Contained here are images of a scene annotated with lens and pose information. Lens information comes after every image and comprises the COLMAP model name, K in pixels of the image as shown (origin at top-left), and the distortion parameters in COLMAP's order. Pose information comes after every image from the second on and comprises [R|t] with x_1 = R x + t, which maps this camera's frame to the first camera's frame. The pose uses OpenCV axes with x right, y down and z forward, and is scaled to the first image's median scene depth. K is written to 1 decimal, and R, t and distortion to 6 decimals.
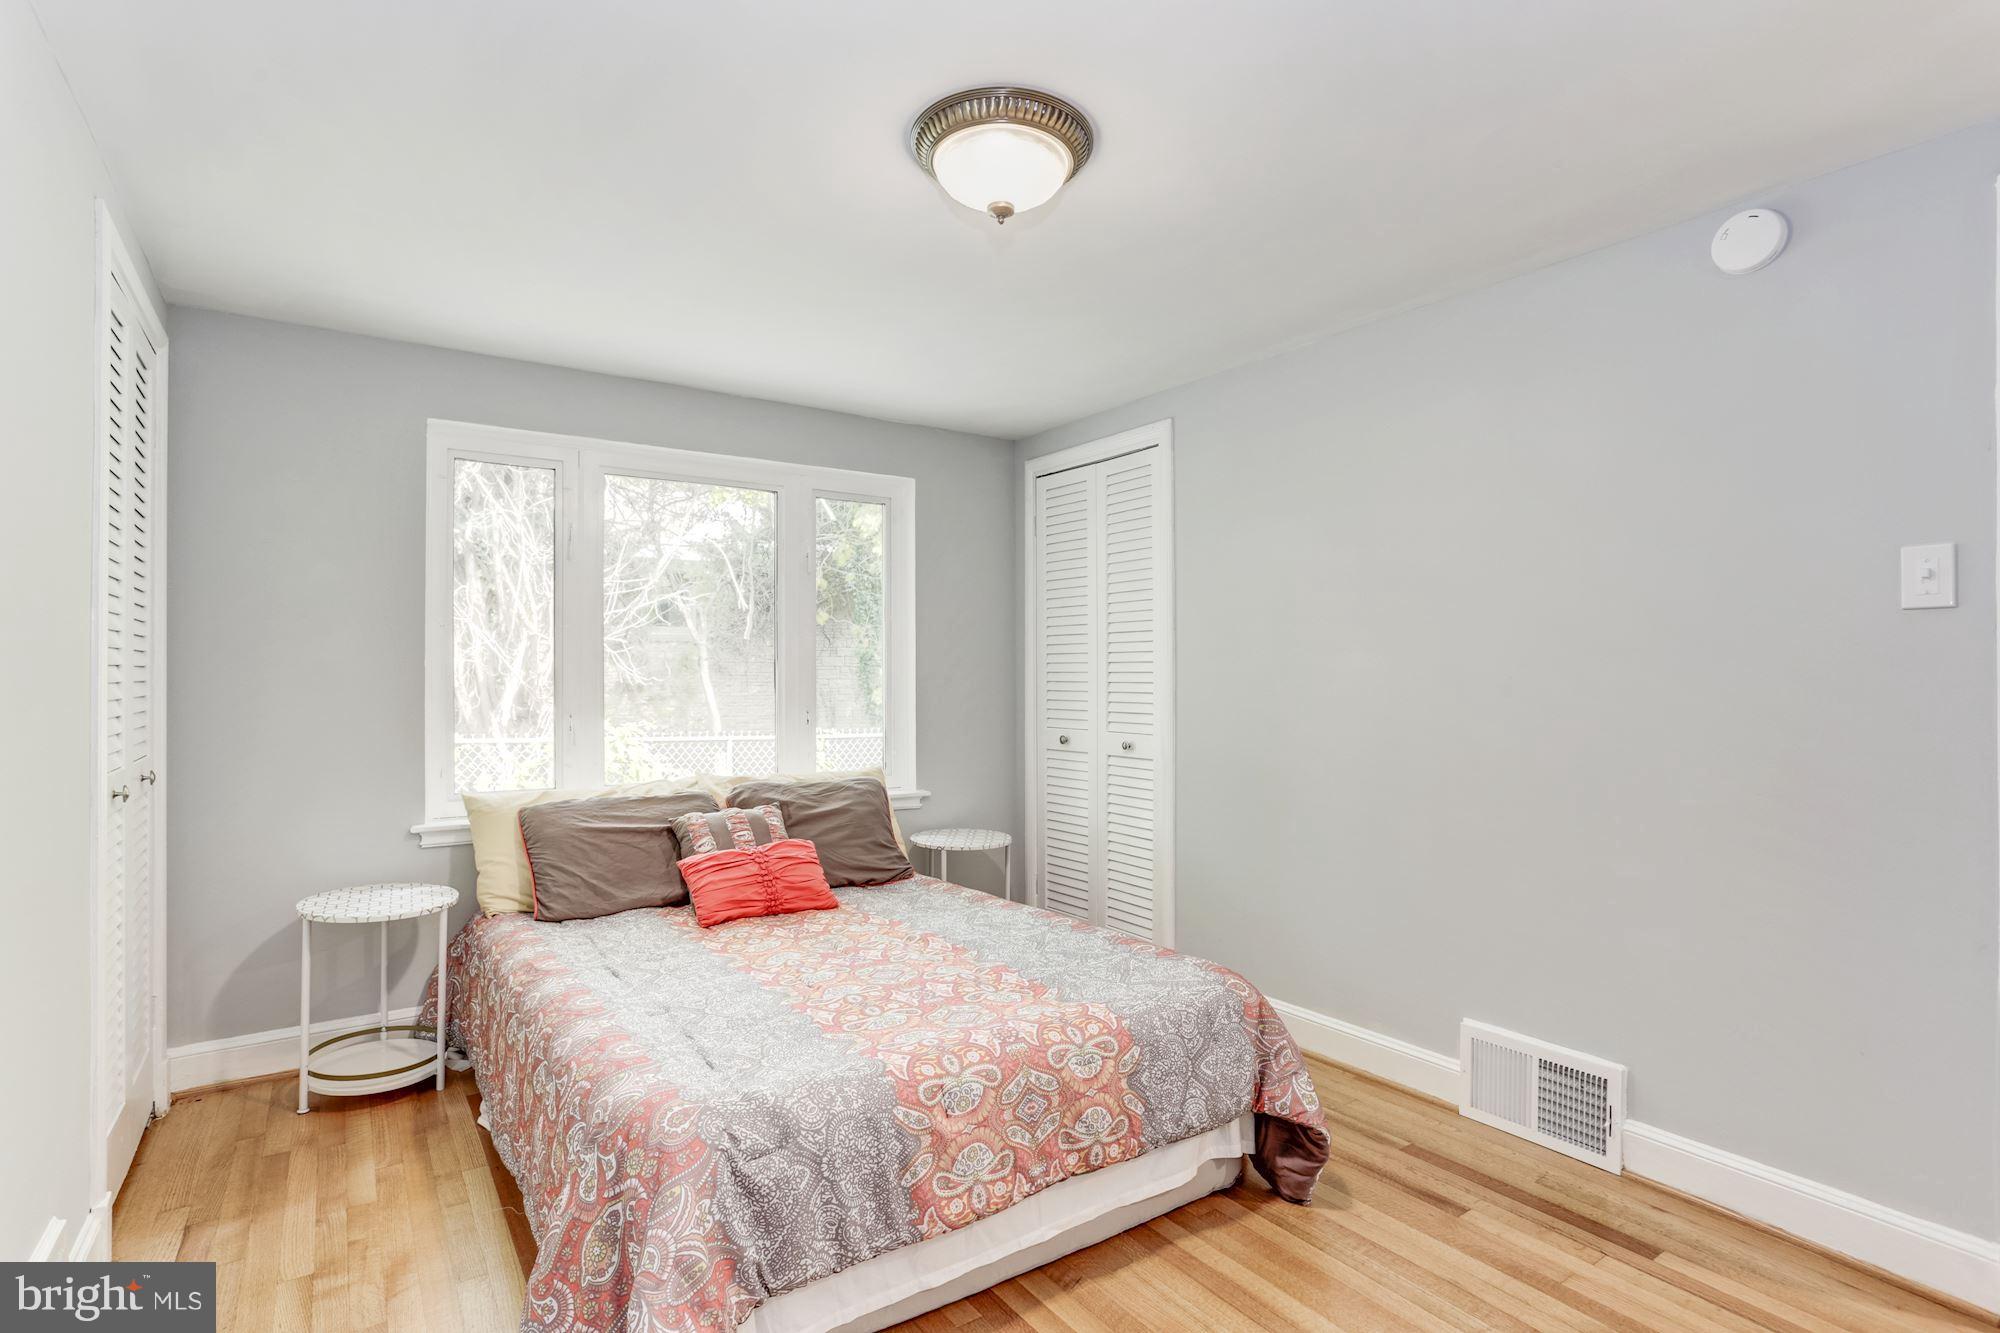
lens RADIAL K [[979.7, 0, 984.8], [0, 979.7, 676.7], [0, 0, 1]] dist [-0.069325, 0.043100]
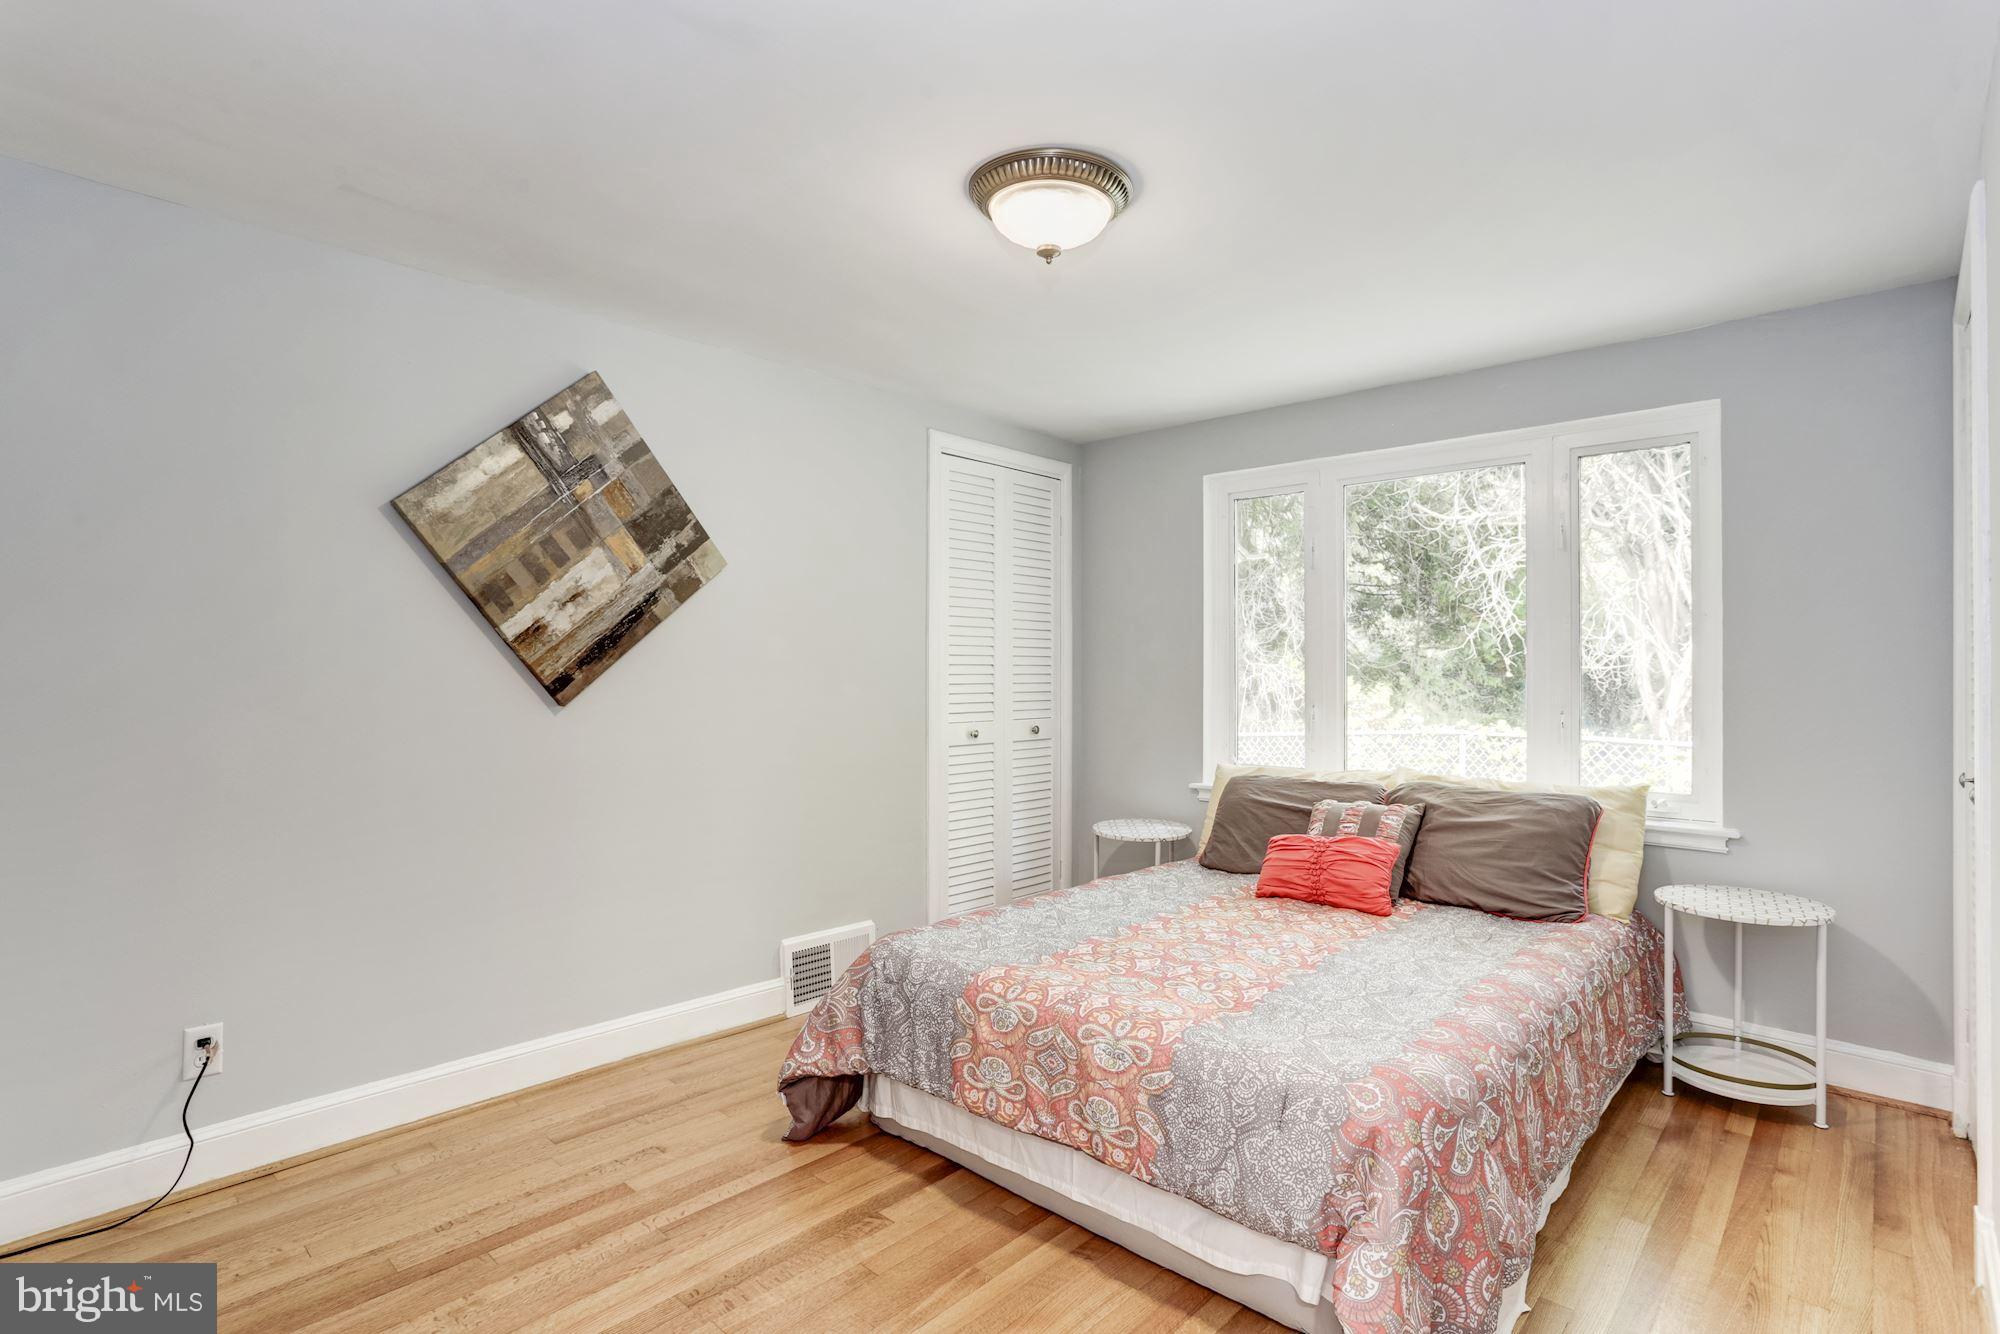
lens RADIAL K [[979.7, 0, 984.8], [0, 979.7, 677.2], [0, 0, 1]] dist [-0.069325, 0.043100]
pose [[0.207531, 0.002149, -0.978226, 1.061708], [-0.000274, 0.999998, 0.002139, 0.007083], [0.978228, -0.000176, 0.207531, 0.670945]]
